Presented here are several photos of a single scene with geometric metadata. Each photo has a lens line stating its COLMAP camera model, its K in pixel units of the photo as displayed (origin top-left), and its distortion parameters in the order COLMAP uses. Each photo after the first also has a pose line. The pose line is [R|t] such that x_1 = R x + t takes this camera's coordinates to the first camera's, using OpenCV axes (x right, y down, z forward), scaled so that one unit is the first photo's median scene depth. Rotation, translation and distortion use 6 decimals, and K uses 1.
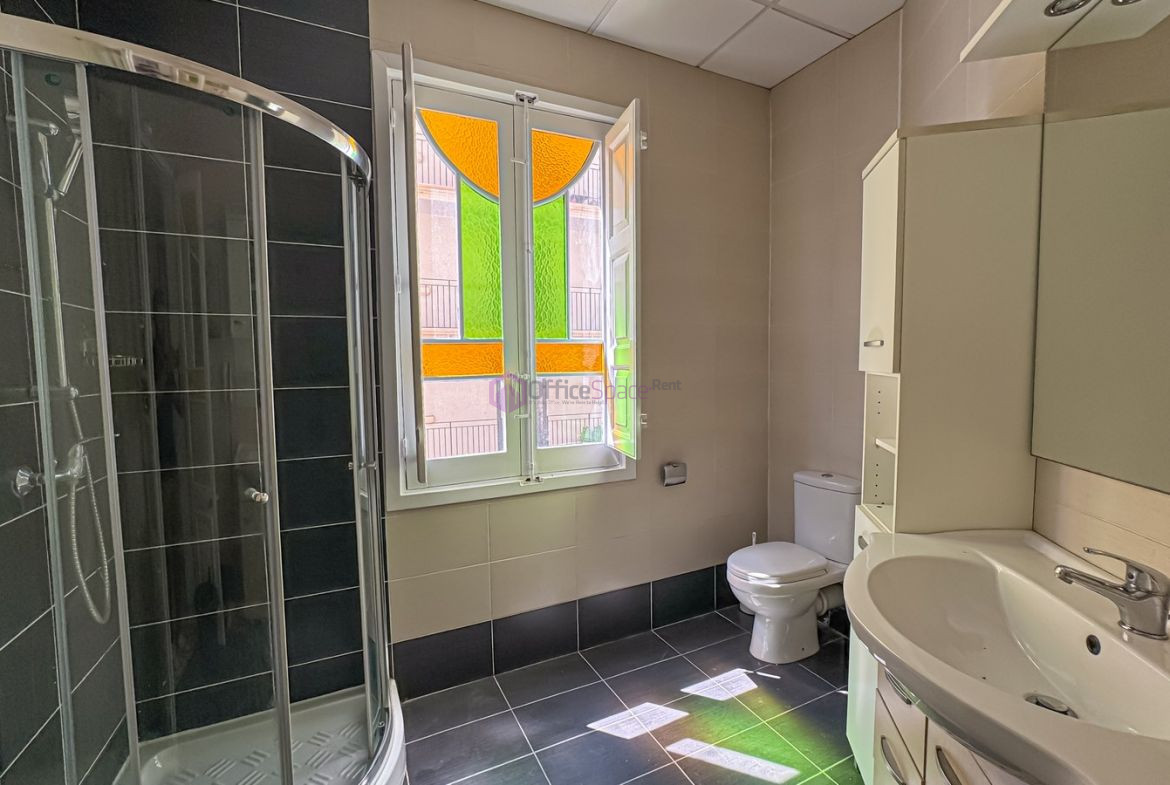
lens RADIAL K [[518.8, 0, 581.5], [0, 518.8, 397.1], [0, 0, 1]] dist [-0.014223, 0.000470]
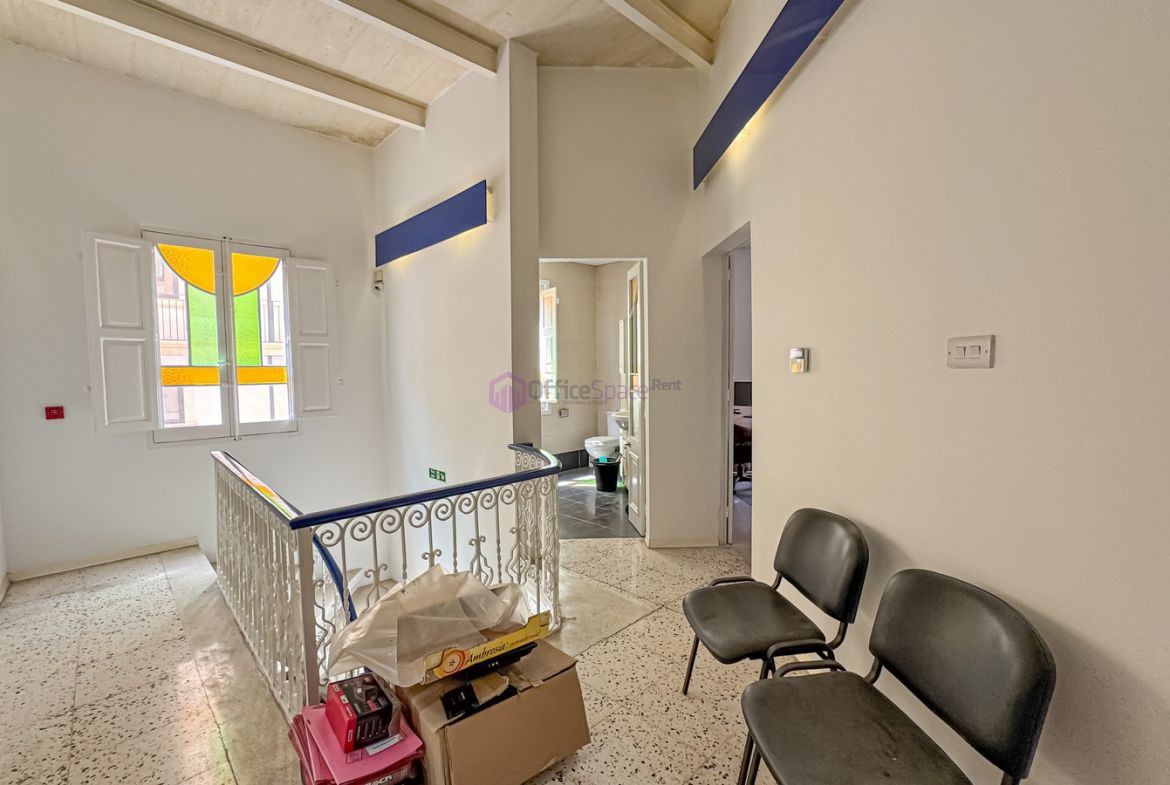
lens RADIAL K [[518.8, 0, 581.5], [0, 518.8, 397.1], [0, 0, 1]] dist [-0.014223, 0.000470]
pose [[0.952591, -0.015747, 0.303845, -0.560568], [0.021894, 0.999619, -0.016836, 0.117250], [-0.303464, 0.022690, 0.952573, -1.601350]]
